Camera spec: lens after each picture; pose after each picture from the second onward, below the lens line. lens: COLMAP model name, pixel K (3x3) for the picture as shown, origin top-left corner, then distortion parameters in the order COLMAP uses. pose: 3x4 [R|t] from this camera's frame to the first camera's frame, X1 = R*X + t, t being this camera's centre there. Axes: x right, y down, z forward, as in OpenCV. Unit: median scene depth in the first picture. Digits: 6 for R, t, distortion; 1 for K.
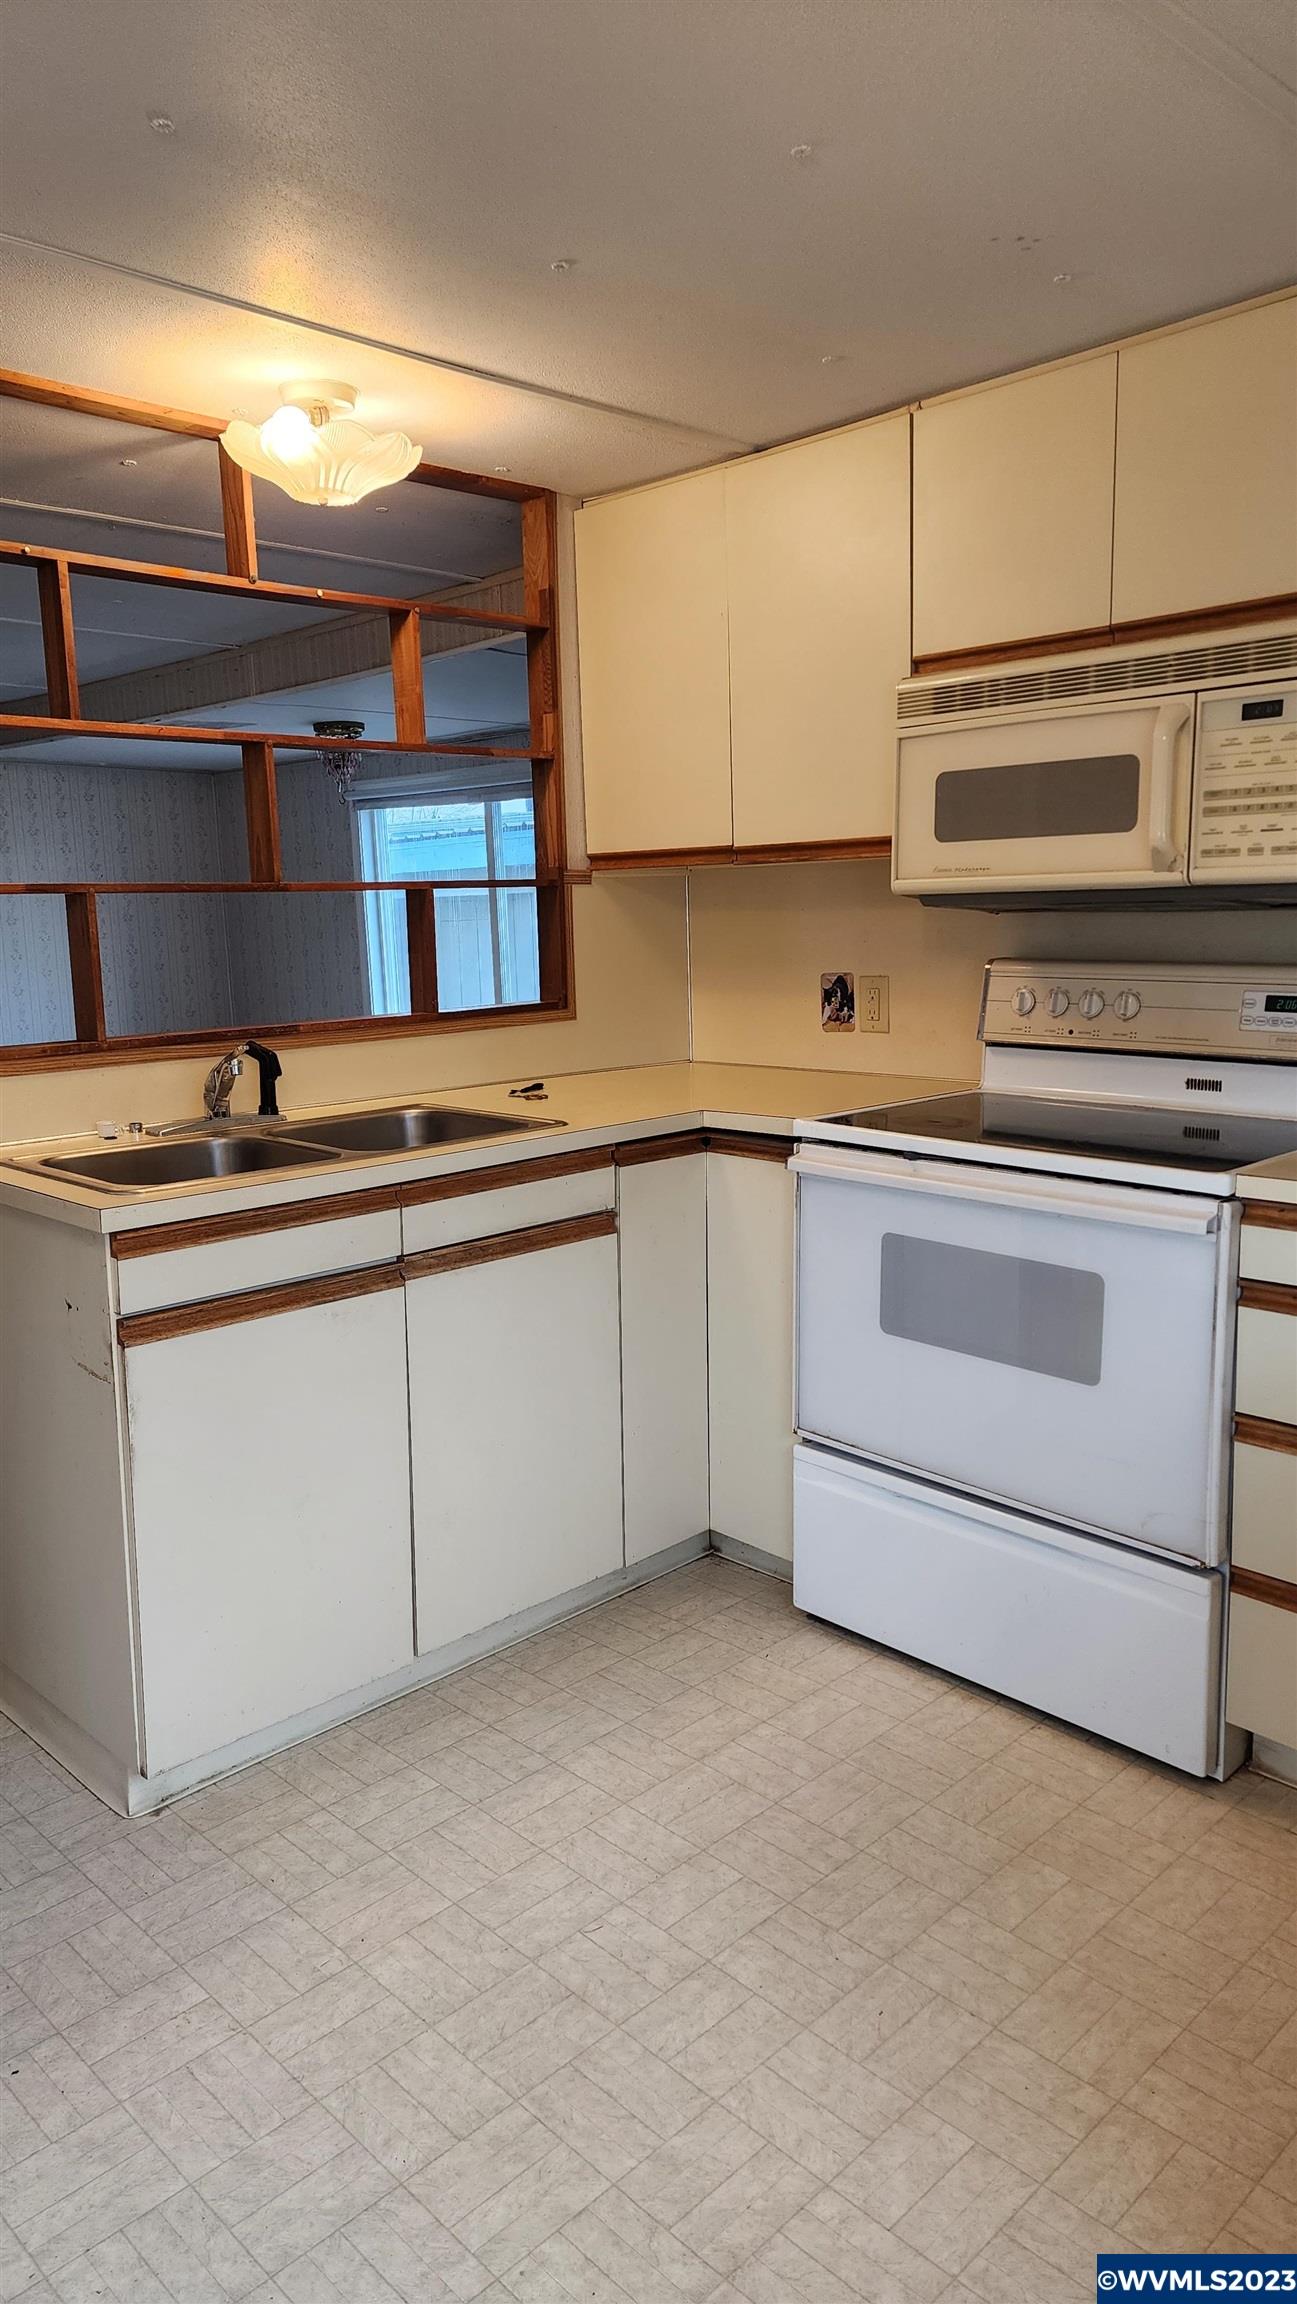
lens RADIAL K [[1533.0, 0, 638.7], [0, 1533.0, 1161.5], [0, 0, 1]] dist [0.063452, -0.033209]
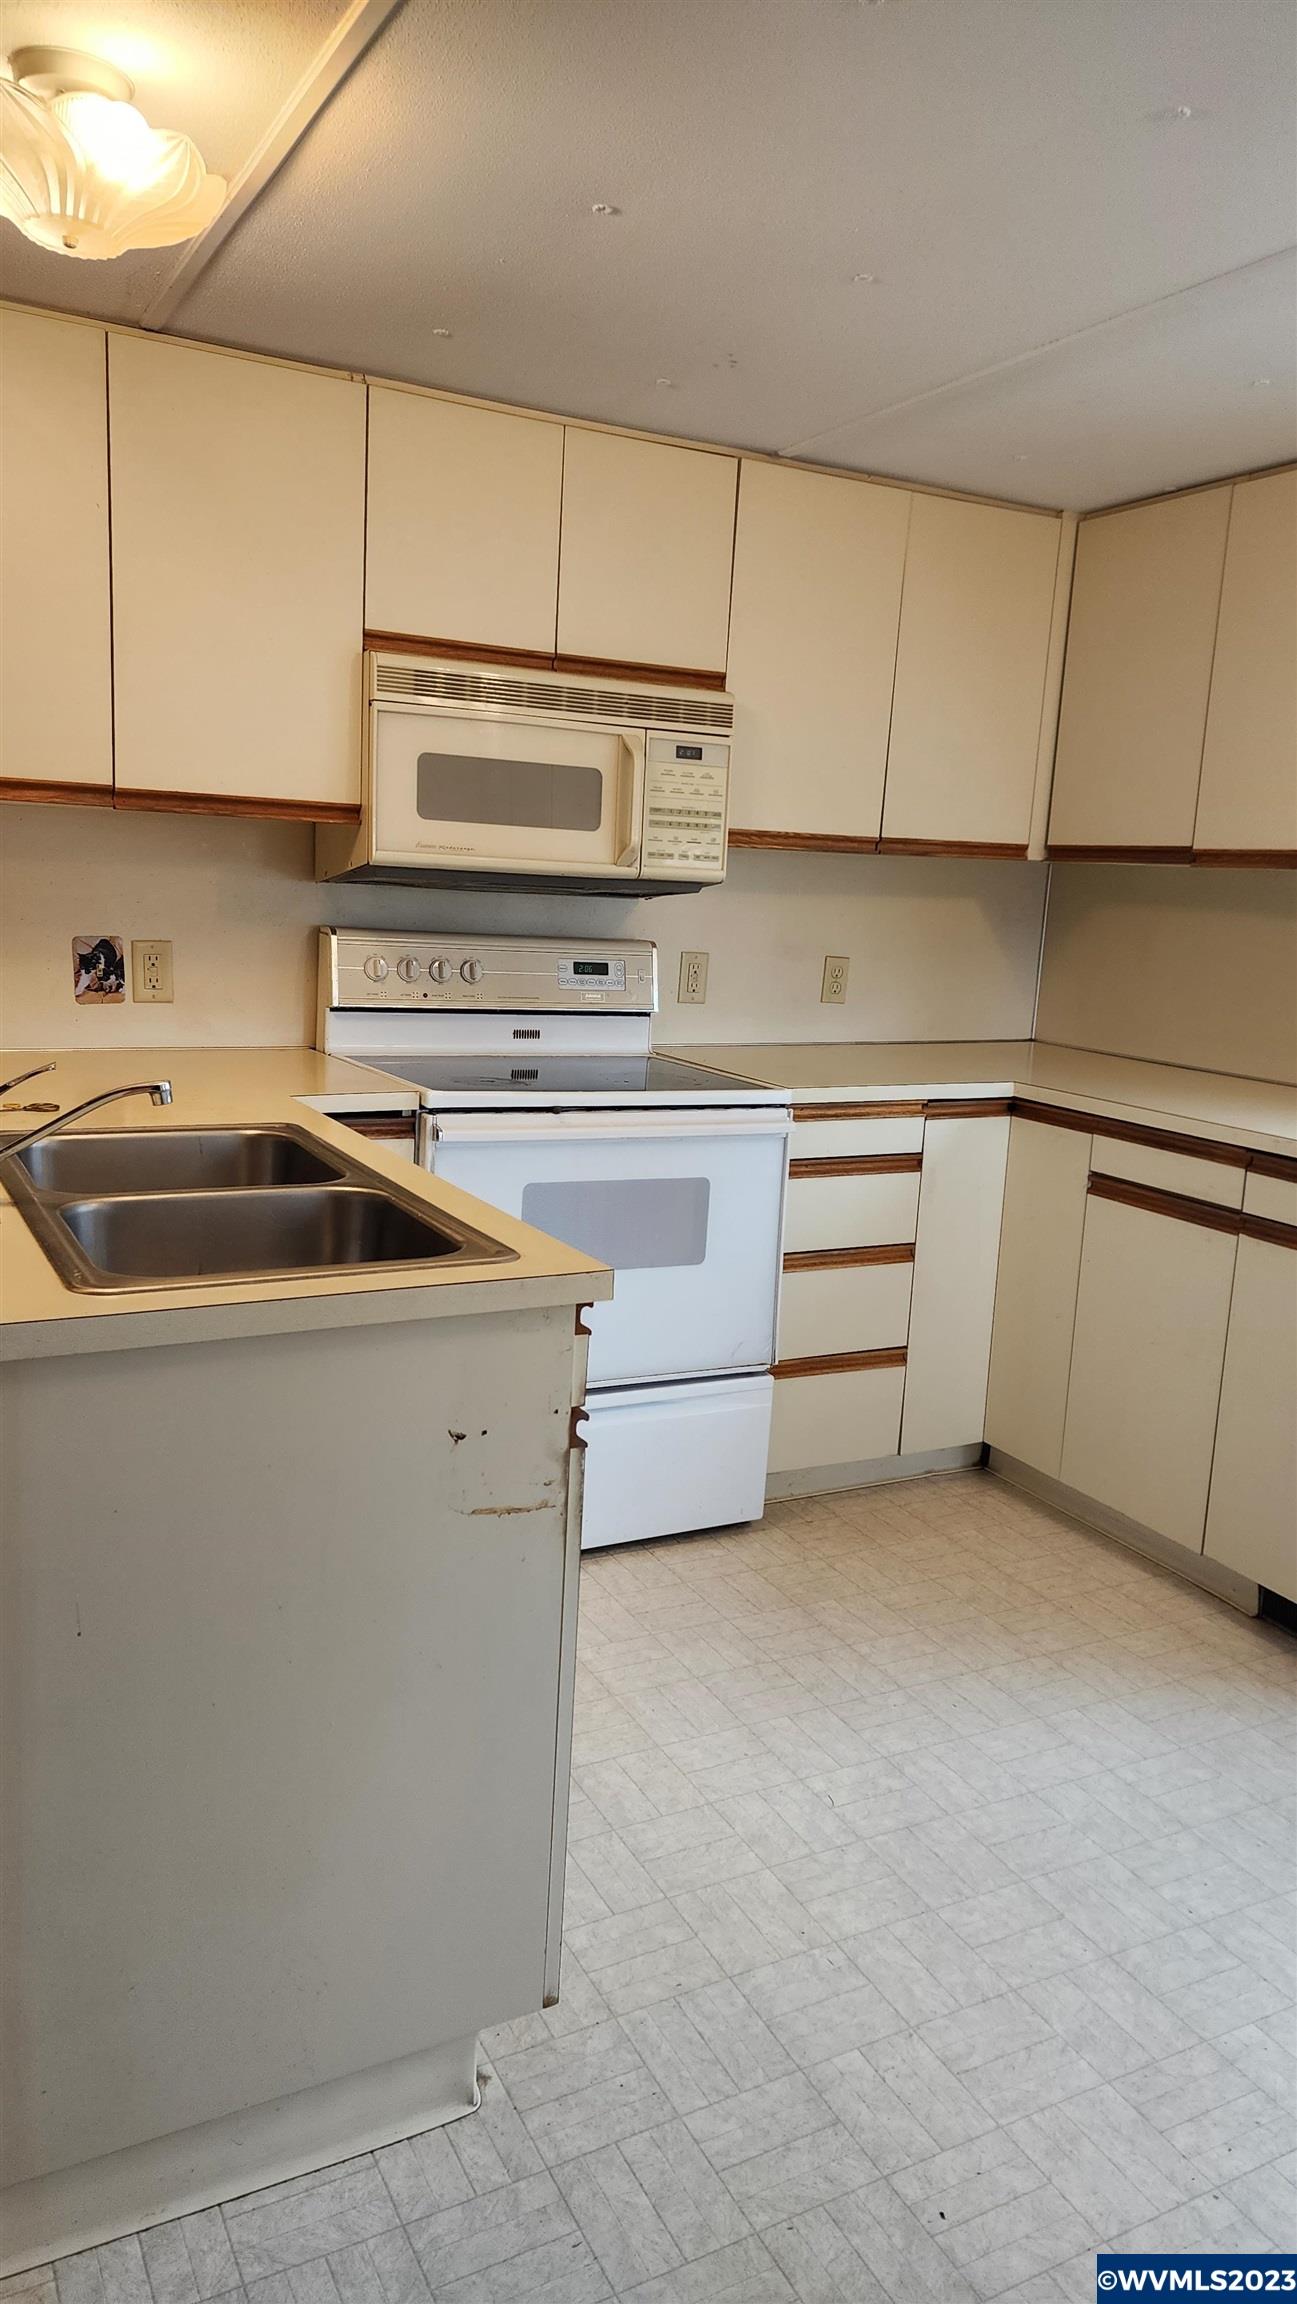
lens RADIAL K [[1533.0, 0, 604.3], [0, 1533.0, 1159.7], [0, 0, 1]] dist [0.063452, -0.033209]
pose [[0.283167, -0.135179, 0.949496, -0.931659], [0.103263, 0.988559, 0.109944, -0.092267], [-0.953495, 0.066915, 0.293886, 0.683238]]
